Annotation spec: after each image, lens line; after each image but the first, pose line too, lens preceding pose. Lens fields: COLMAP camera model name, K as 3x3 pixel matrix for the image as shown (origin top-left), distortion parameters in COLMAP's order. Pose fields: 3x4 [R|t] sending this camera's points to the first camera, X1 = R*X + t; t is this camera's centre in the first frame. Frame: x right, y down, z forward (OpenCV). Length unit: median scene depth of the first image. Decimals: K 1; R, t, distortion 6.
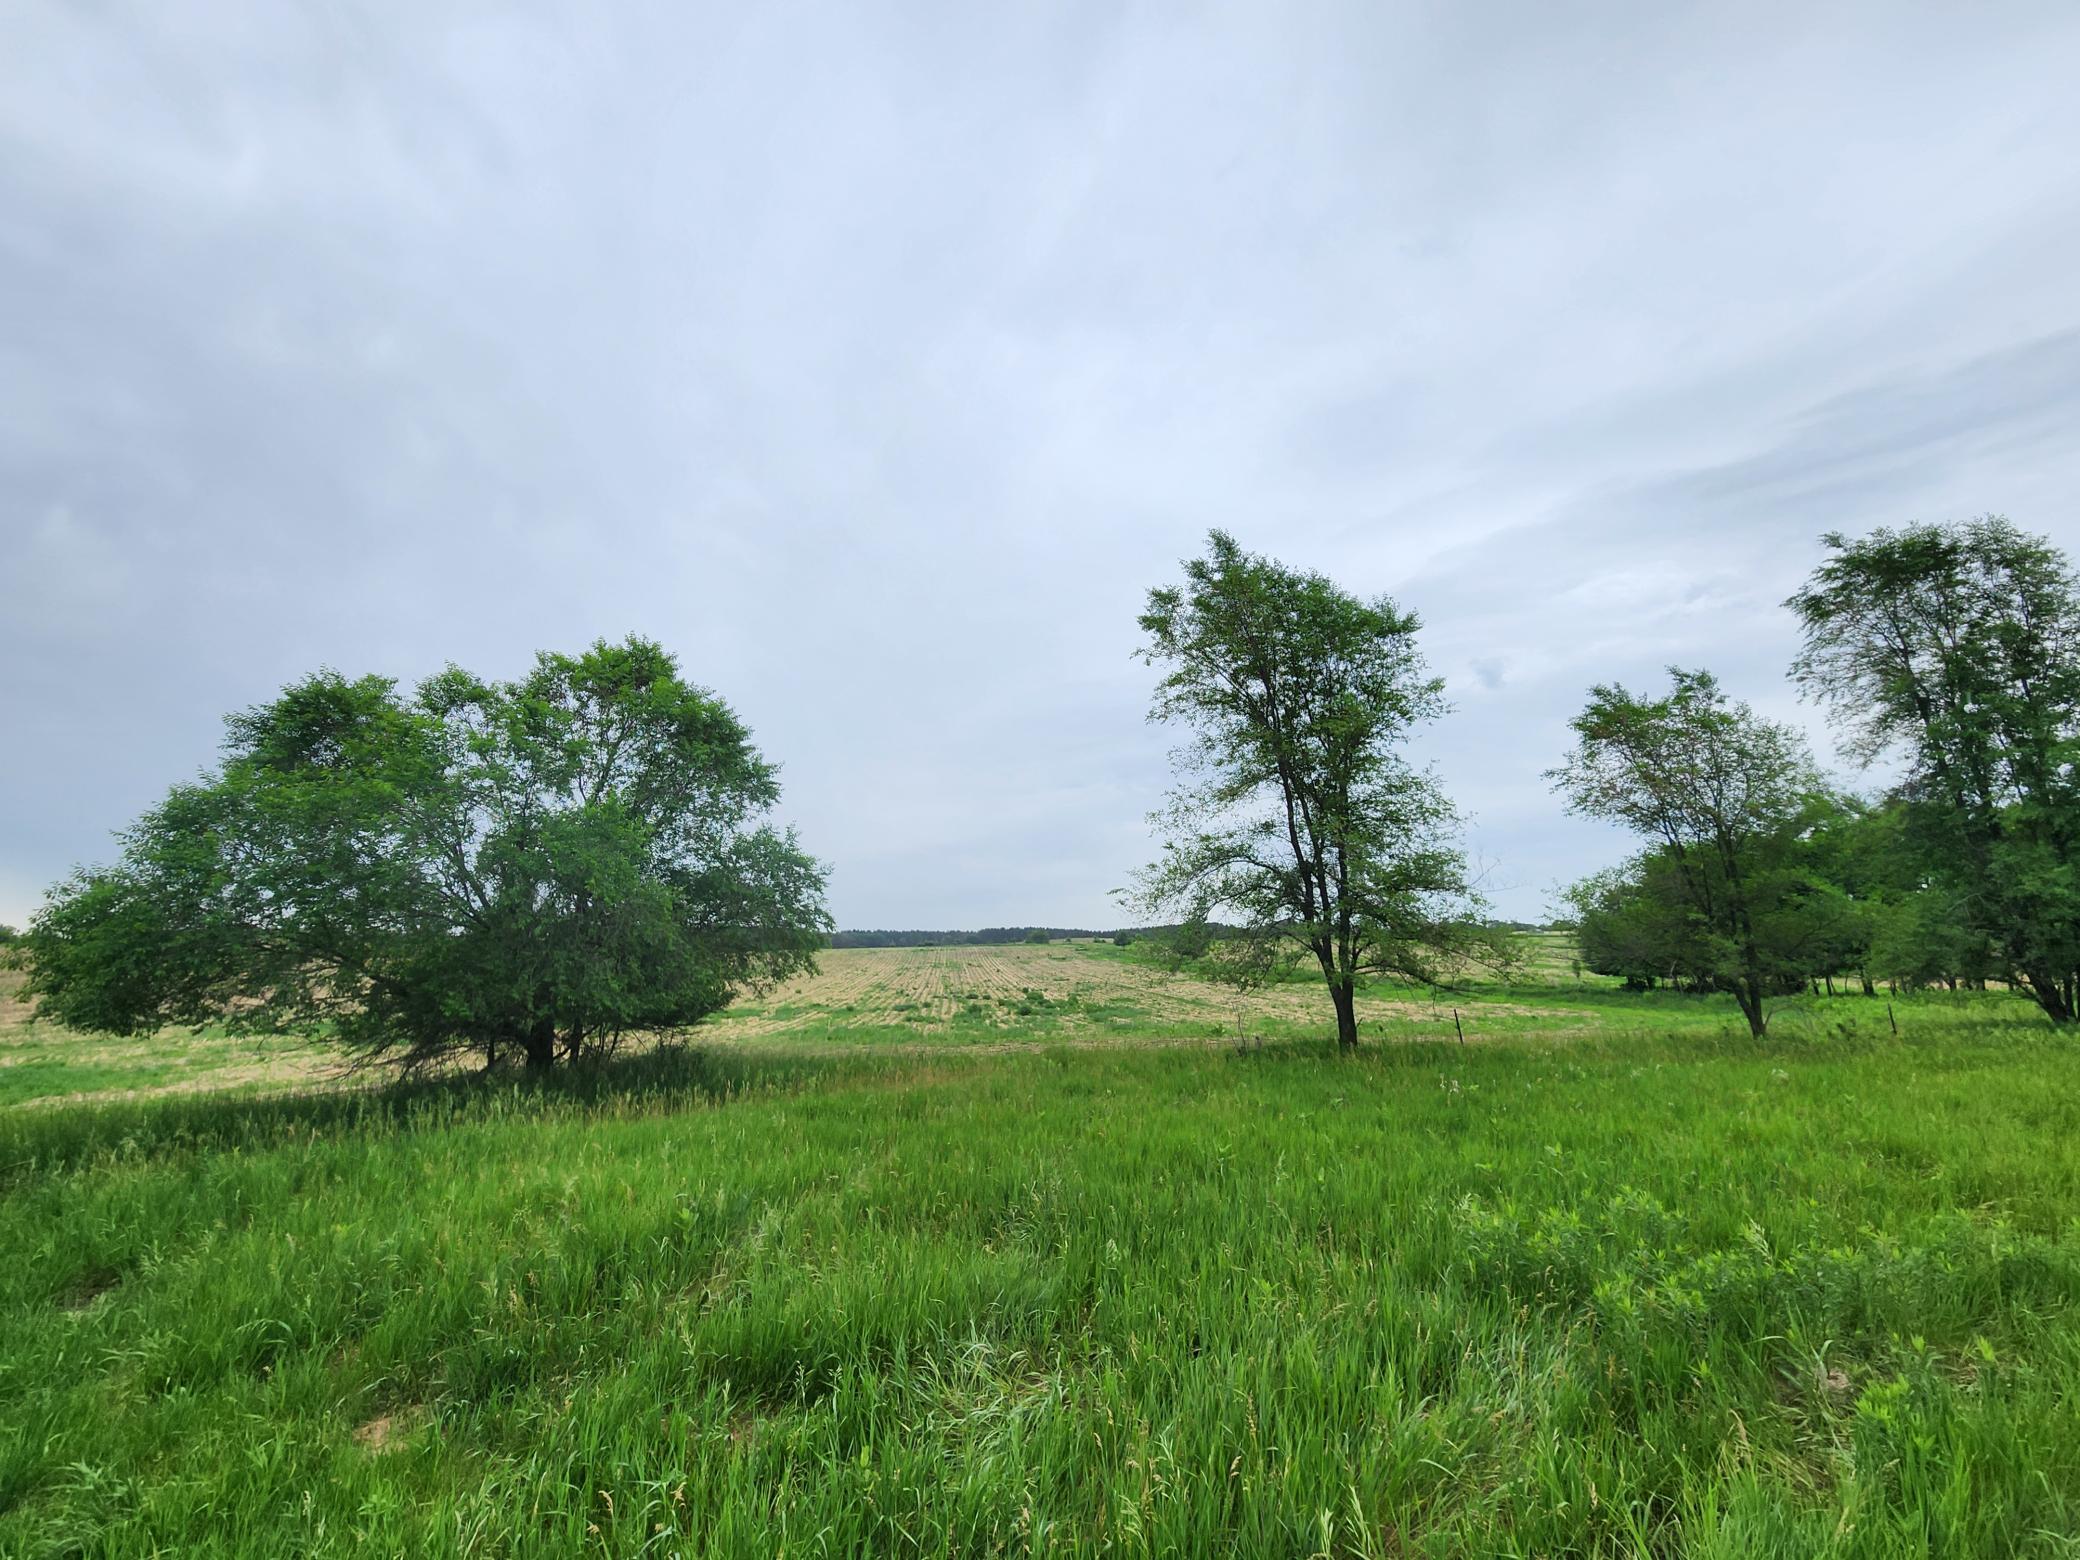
lens RADIAL K [[862.7, 0, 1033.2], [0, 862.7, 774.7], [0, 0, 1]] dist [0.005987, -0.001838]
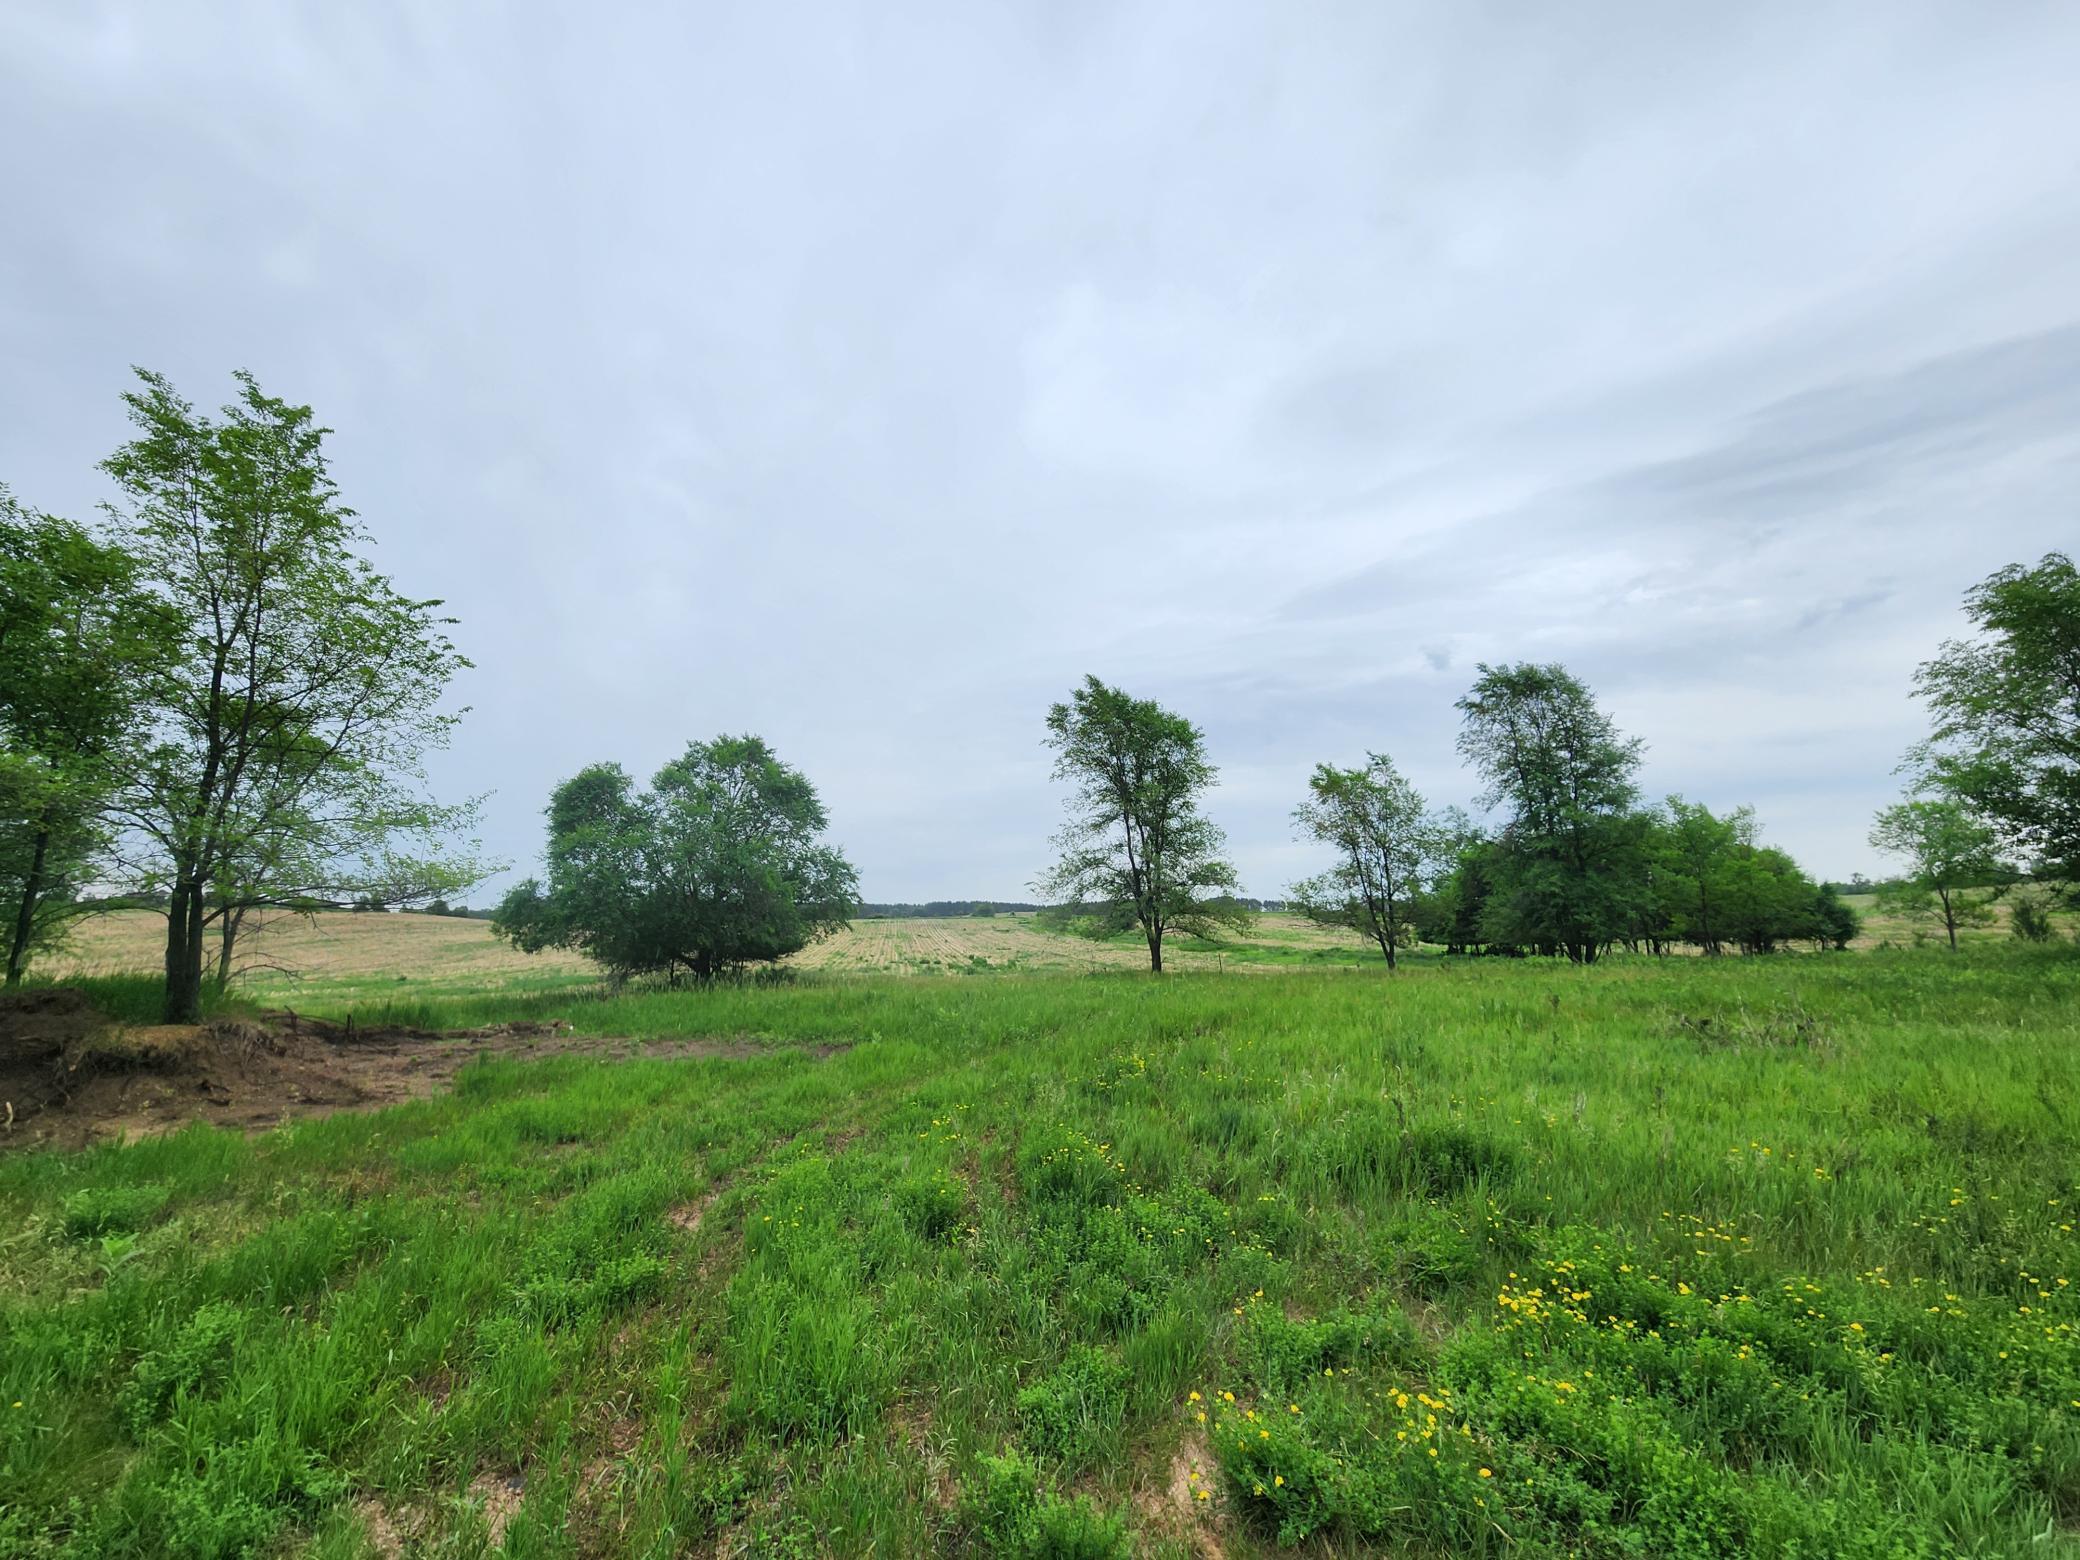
lens RADIAL K [[862.7, 0, 1027.9], [0, 862.7, 789.0], [0, 0, 1]] dist [0.005987, -0.001838]
pose [[0.998405, 0.014568, 0.054542, 0.000427], [-0.017047, 0.998830, 0.045263, -0.134728], [-0.053819, -0.046120, 0.997485, -0.718365]]
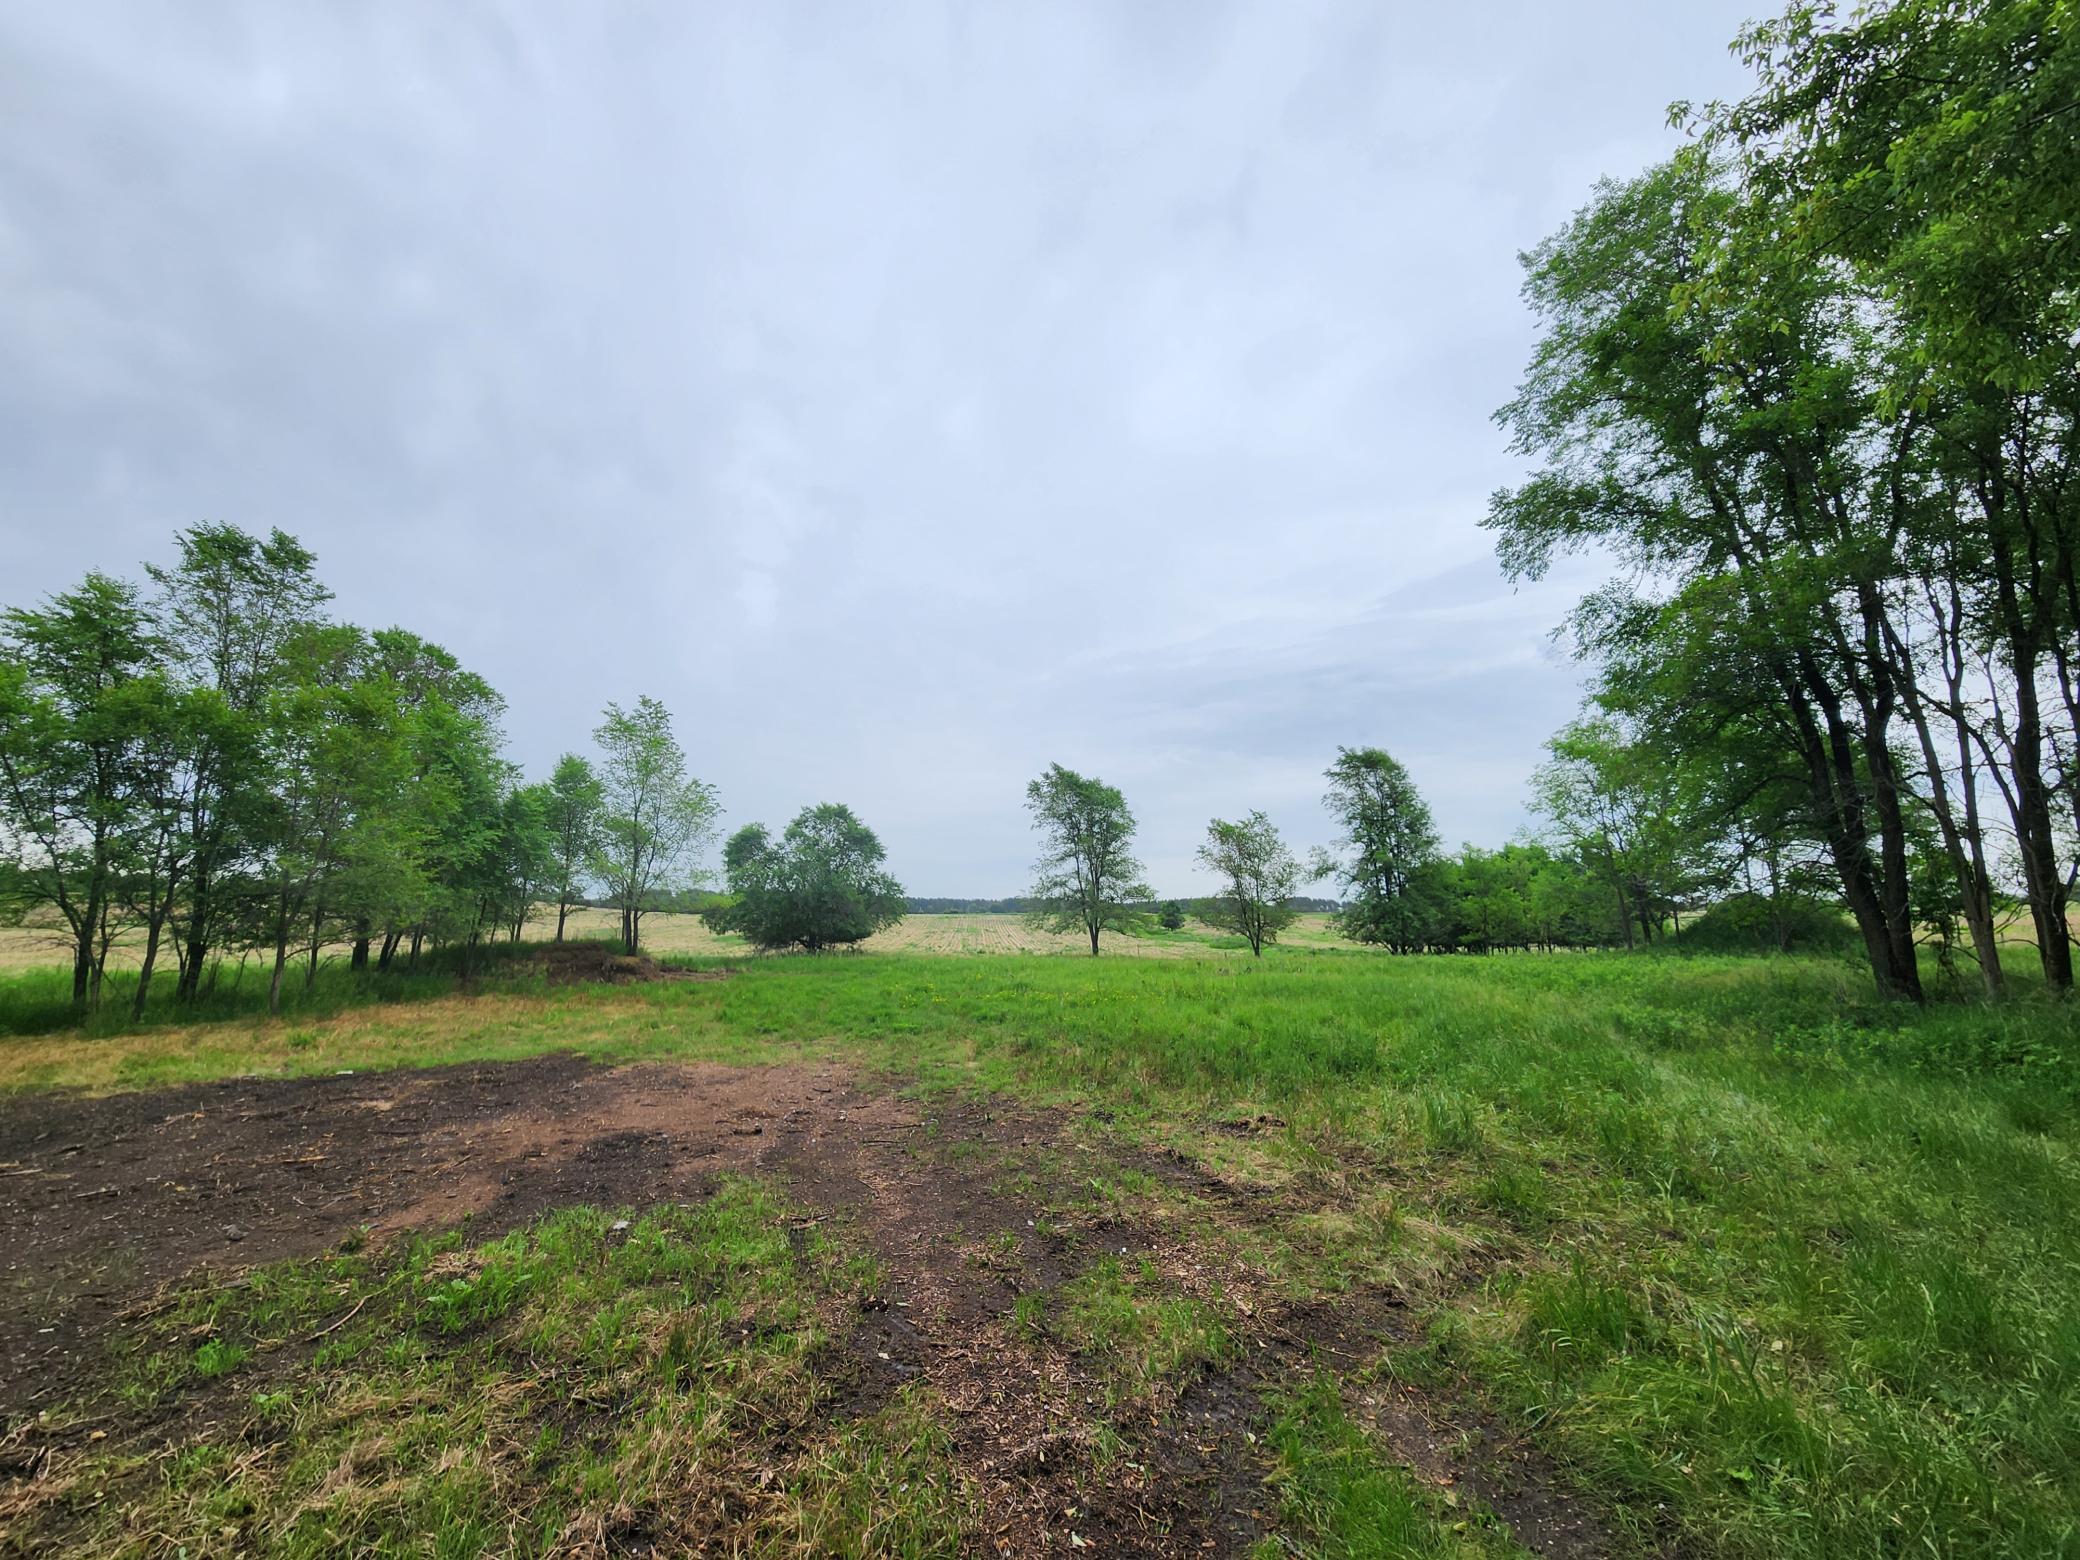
lens RADIAL K [[862.7, 0, 1019.7], [0, 862.7, 779.7], [0, 0, 1]] dist [0.005987, -0.001838]
pose [[0.998708, 0.017205, -0.047812, 0.244771], [-0.015257, 0.999051, 0.040803, -0.346131], [0.048469, -0.040021, 0.998023, -1.680842]]
